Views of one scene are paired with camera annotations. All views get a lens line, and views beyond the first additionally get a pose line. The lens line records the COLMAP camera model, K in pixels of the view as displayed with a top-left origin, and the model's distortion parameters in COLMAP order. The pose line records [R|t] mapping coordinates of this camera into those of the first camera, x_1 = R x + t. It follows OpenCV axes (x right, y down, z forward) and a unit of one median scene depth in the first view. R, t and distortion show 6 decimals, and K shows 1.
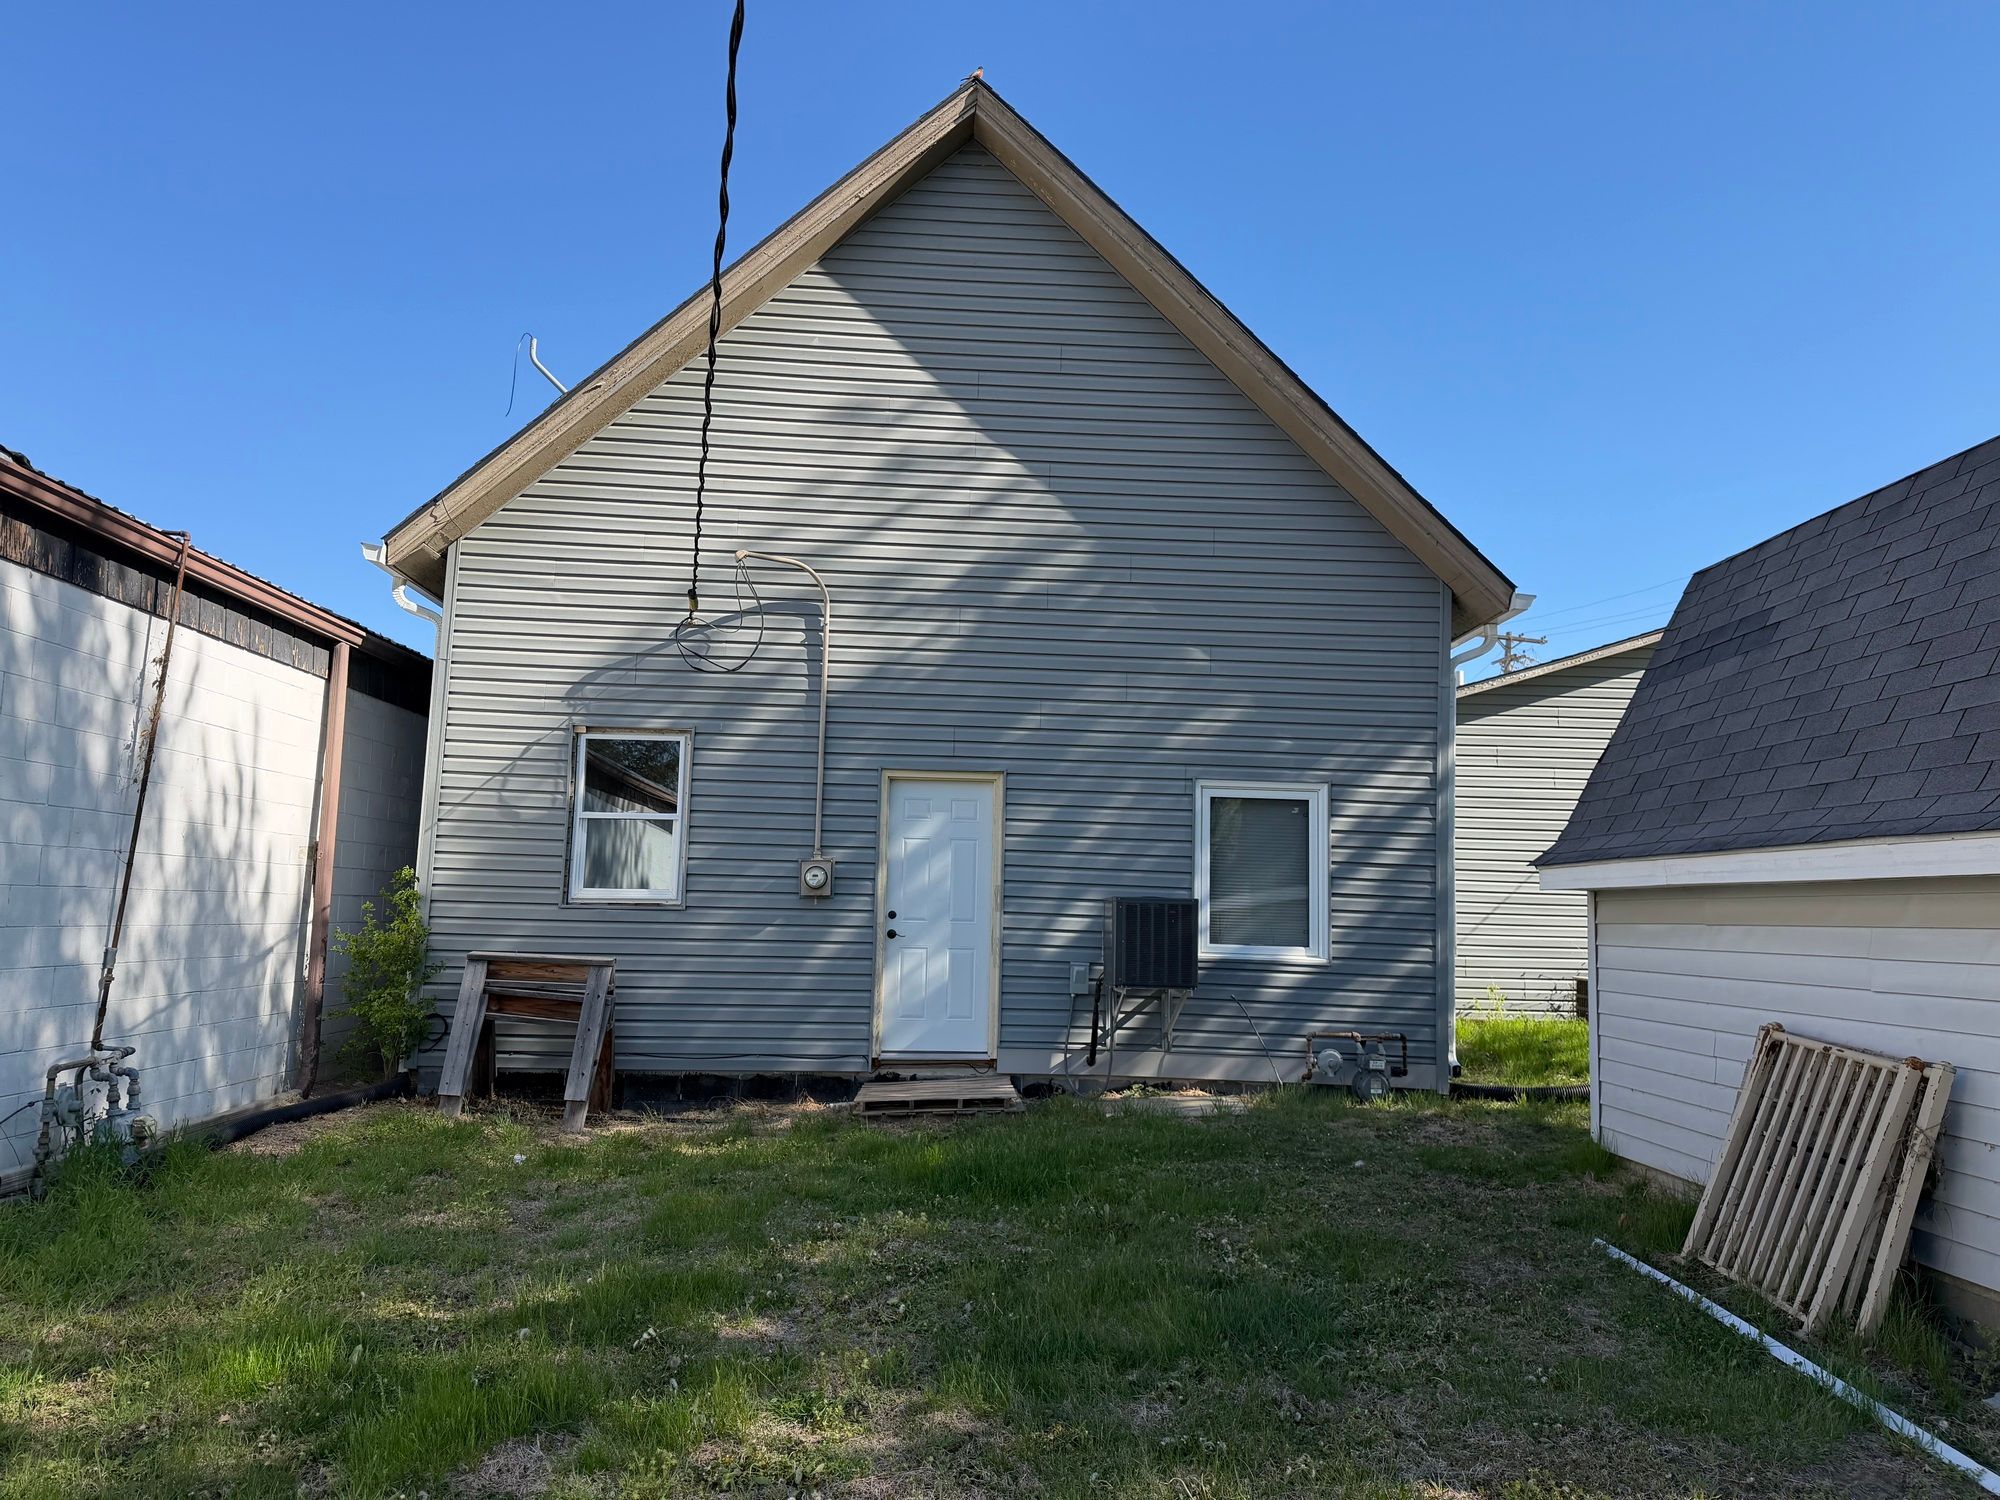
lens RADIAL K [[1383.5, 0, 999.7], [0, 1383.5, 751.2], [0, 0, 1]] dist [0.160540, -0.310912]
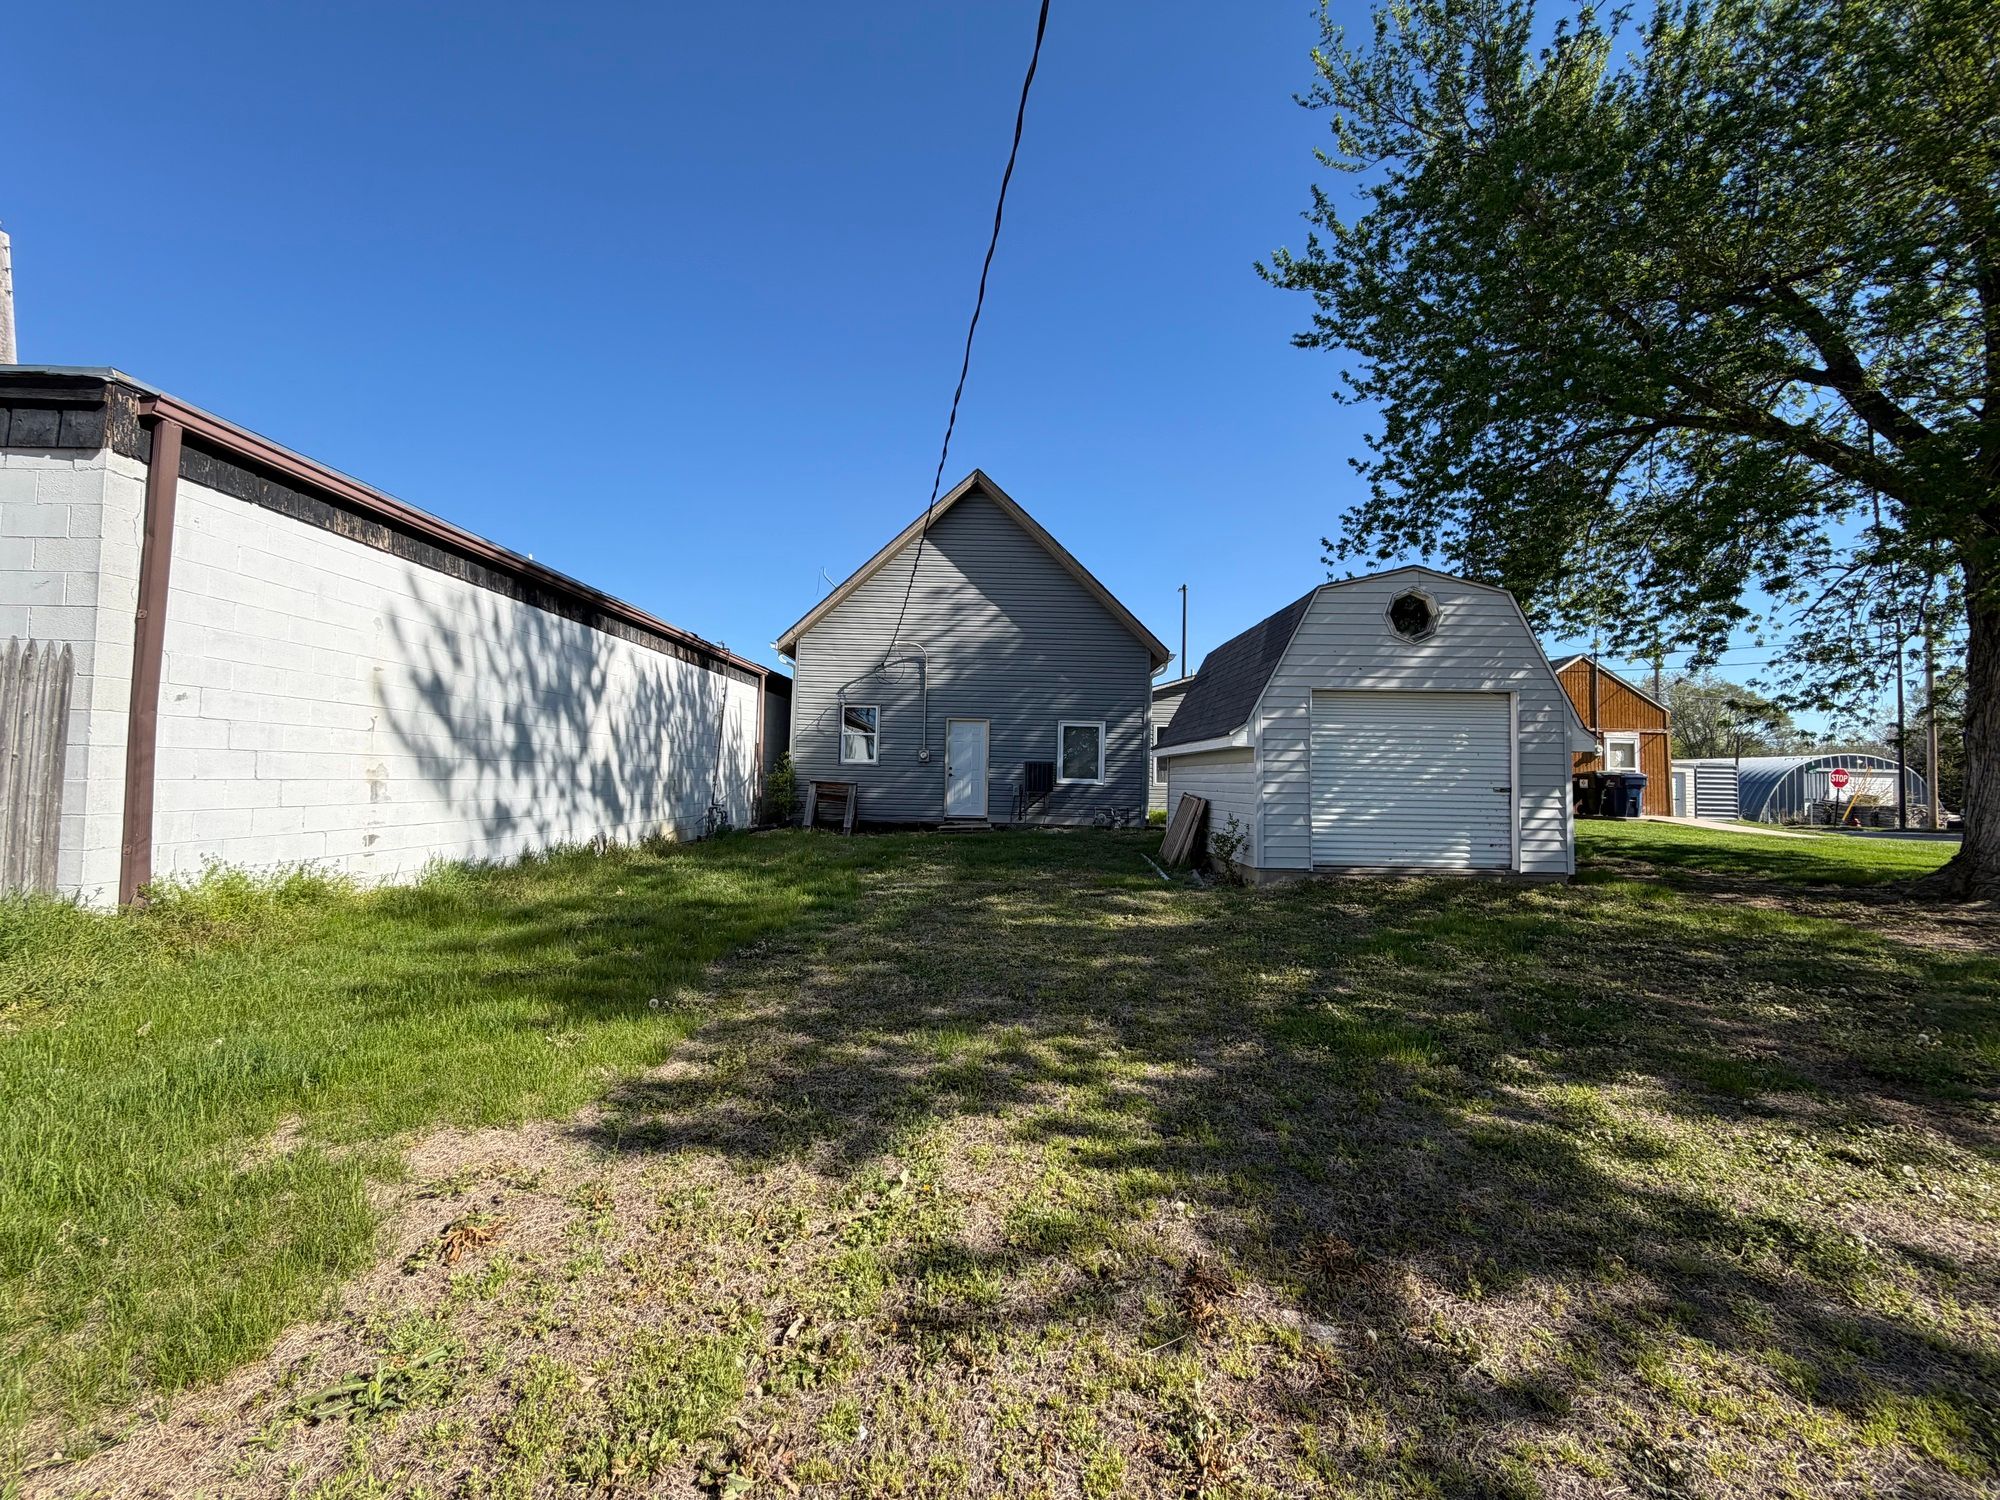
lens RADIAL K [[804.3, 0, 997.3], [0, 804.3, 730.1], [0, 0, 1]] dist [0.014054, -0.000057]
pose [[0.999360, -0.004380, -0.035510, 0.076310], [0.006345, 0.998443, 0.055412, -0.051892], [0.035212, -0.055602, 0.997832, -0.639027]]
